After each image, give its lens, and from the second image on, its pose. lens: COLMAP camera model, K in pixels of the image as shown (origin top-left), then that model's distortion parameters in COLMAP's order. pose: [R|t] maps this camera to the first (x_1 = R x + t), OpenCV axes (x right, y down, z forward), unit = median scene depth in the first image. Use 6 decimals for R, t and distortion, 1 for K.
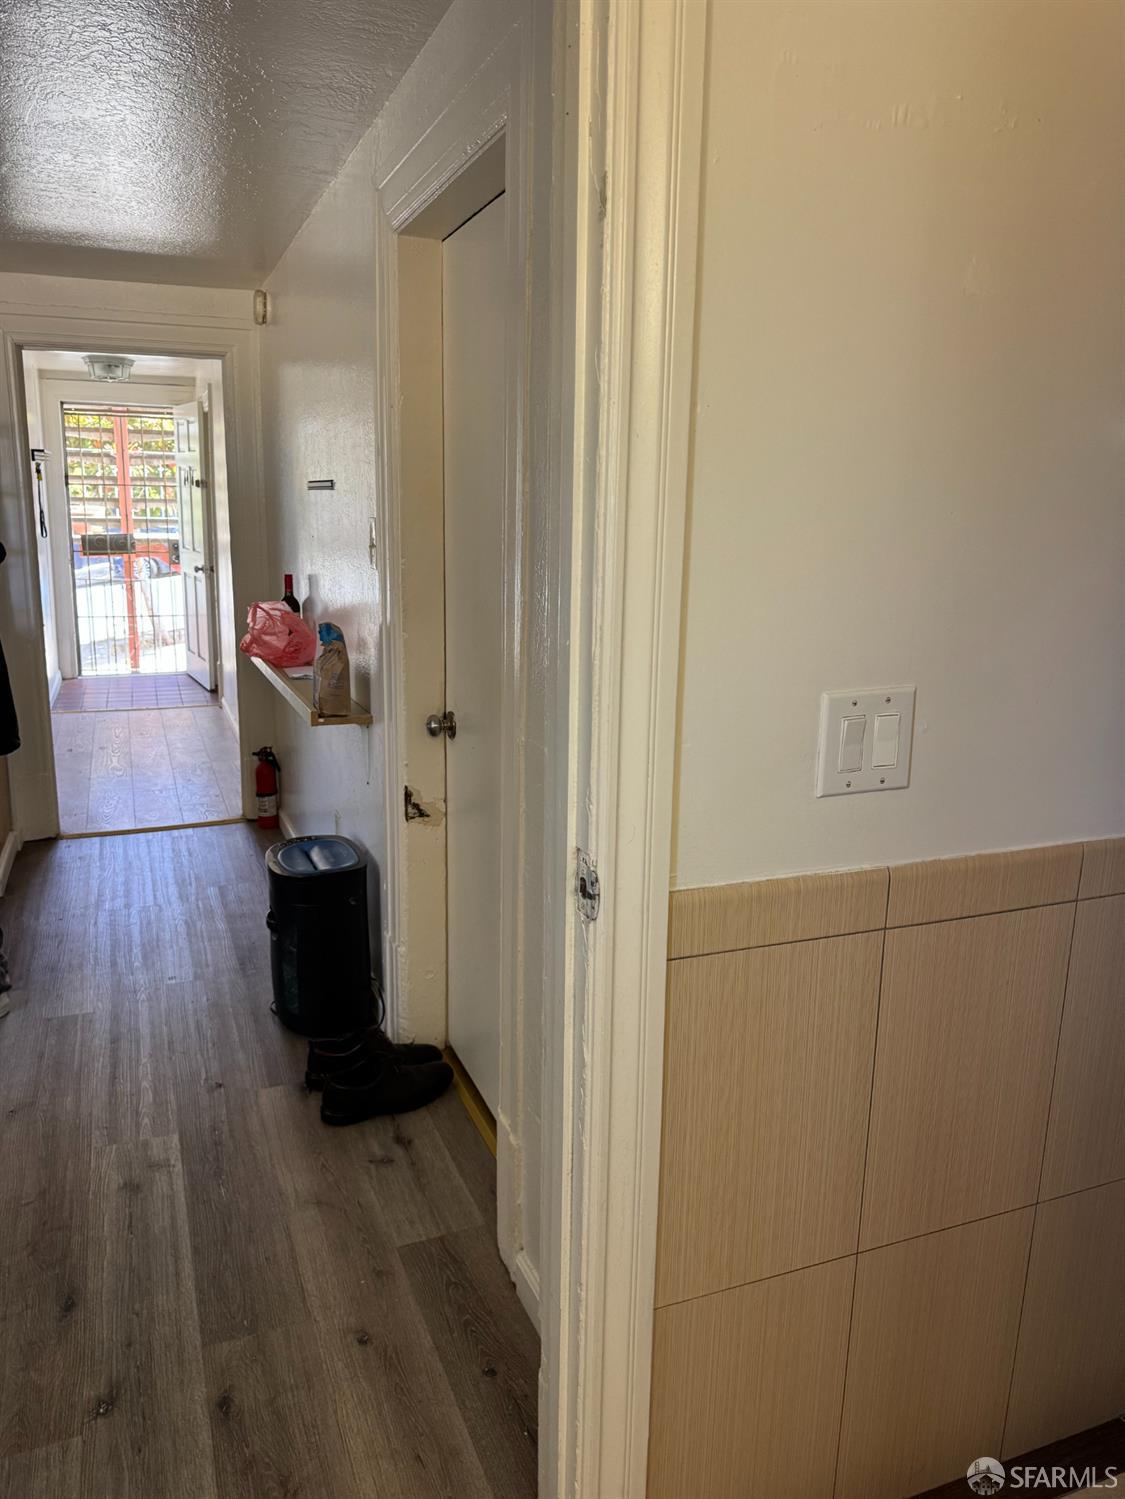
lens RADIAL K [[1025.6, 0, 562.5], [0, 1025.6, 749.5], [0, 0, 1]] dist [0.027215, -0.002556]
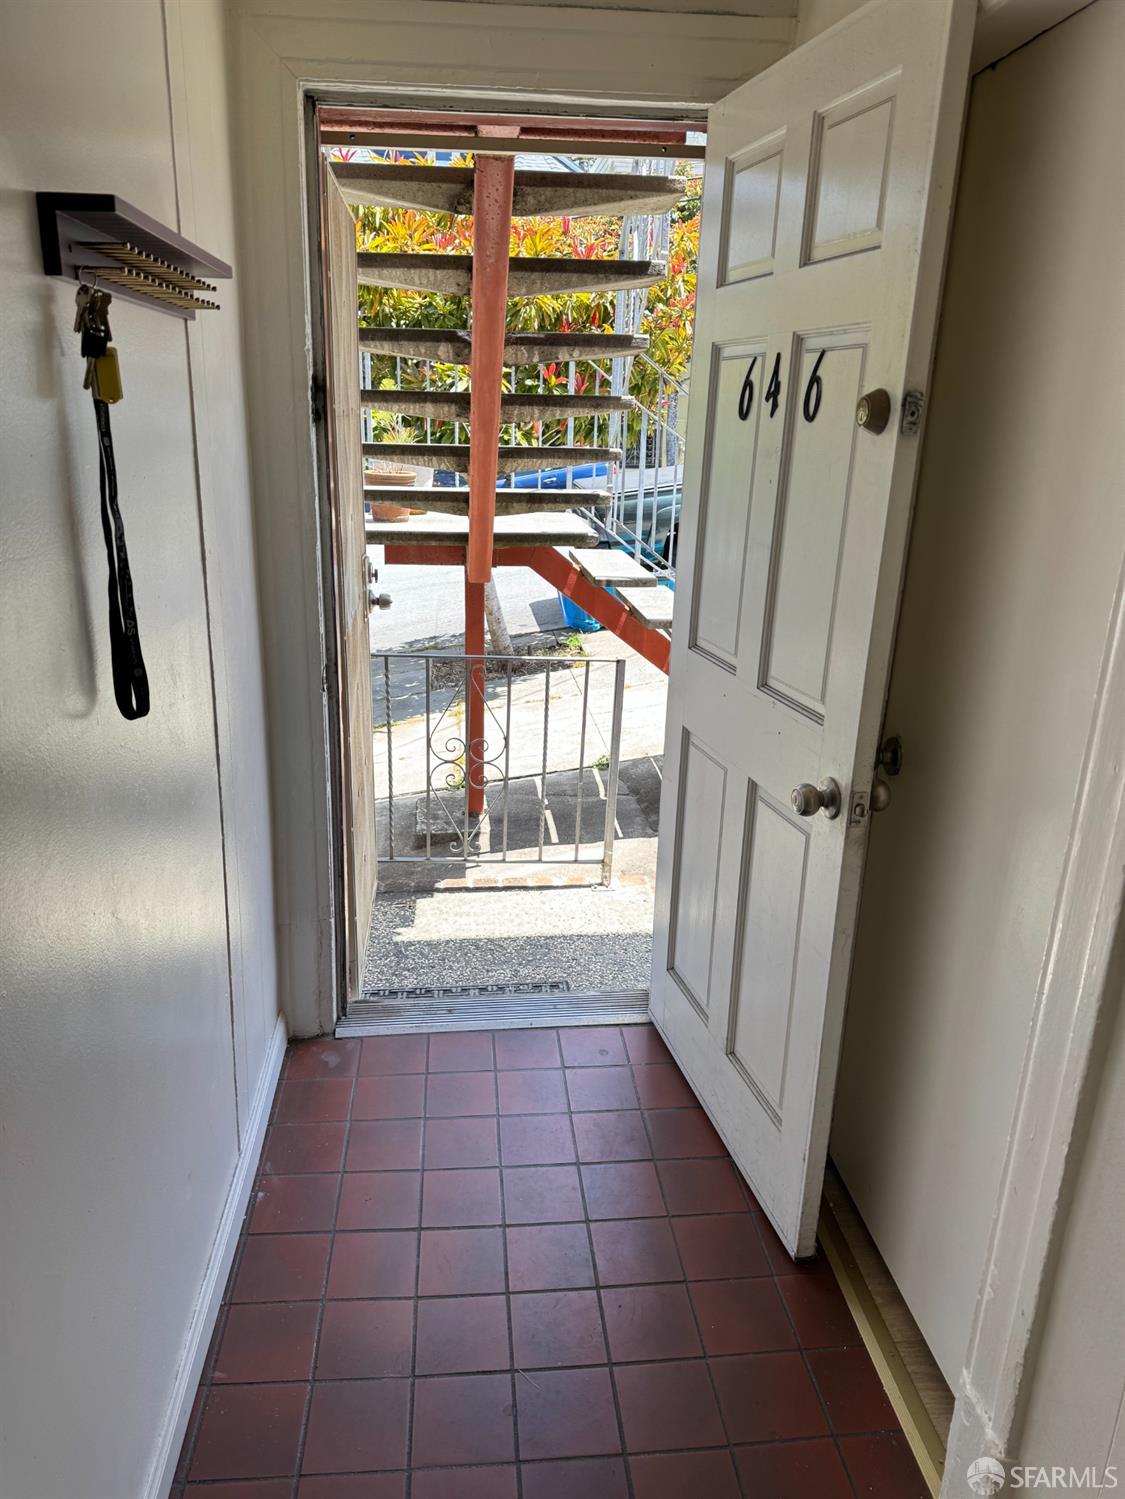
lens RADIAL K [[1025.6, 0, 562.5], [0, 1025.6, 749.5], [0, 0, 1]] dist [0.027215, -0.002556]
pose [[0.959962, 0.077130, -0.269304, -0.323273], [-0.058952, 0.995442, 0.074961, -0.185823], [0.273859, -0.056084, 0.960133, 0.718883]]
